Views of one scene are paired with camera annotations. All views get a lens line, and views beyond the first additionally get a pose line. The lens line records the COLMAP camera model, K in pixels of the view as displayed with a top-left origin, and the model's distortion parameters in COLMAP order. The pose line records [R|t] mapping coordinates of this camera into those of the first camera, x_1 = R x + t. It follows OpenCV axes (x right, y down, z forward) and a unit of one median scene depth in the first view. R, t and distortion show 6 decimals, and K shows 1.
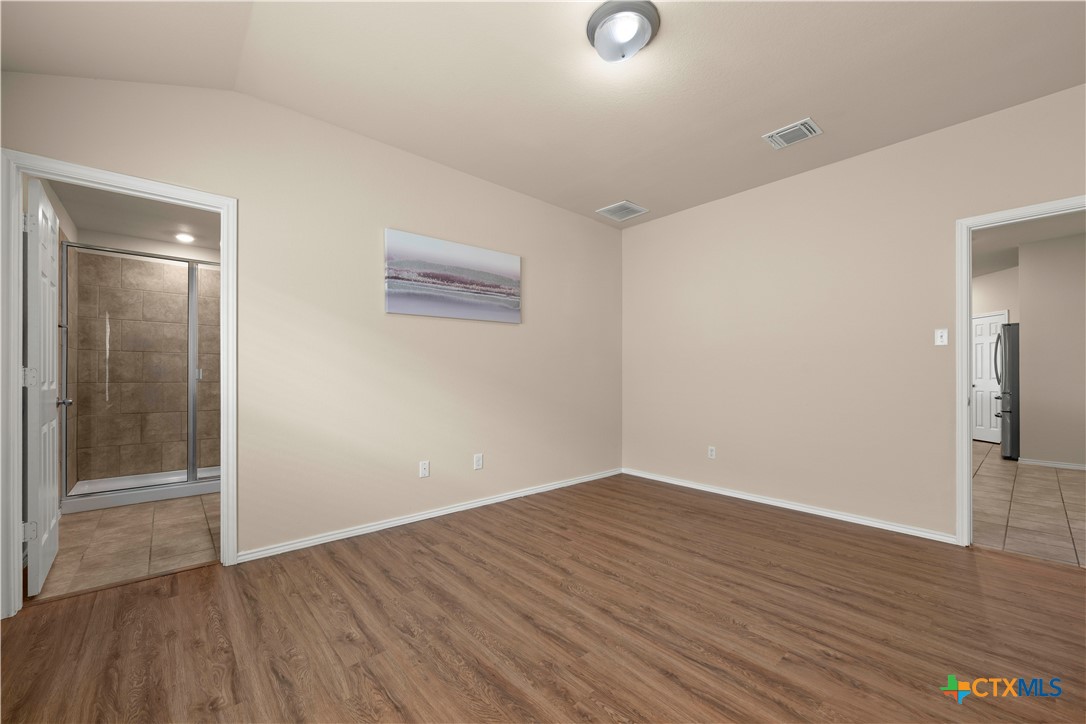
lens RADIAL K [[435.6, 0, 548.2], [0, 435.6, 369.7], [0, 0, 1]] dist [-0.000723, -0.000052]
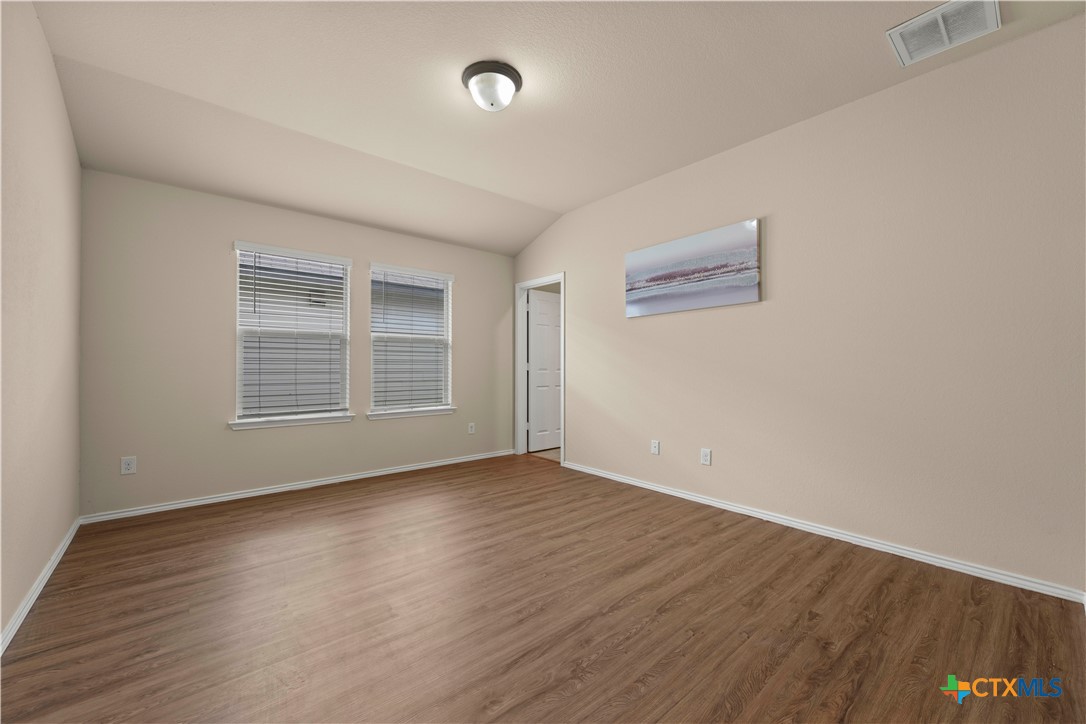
lens RADIAL K [[435.6, 0, 552.8], [0, 435.6, 364.7], [0, 0, 1]] dist [-0.000723, -0.000052]
pose [[-0.019875, -0.002954, -0.999798, 0.905158], [0.010052, 0.999944, -0.003154, 0.010461], [0.999752, -0.010113, -0.019845, 0.778625]]
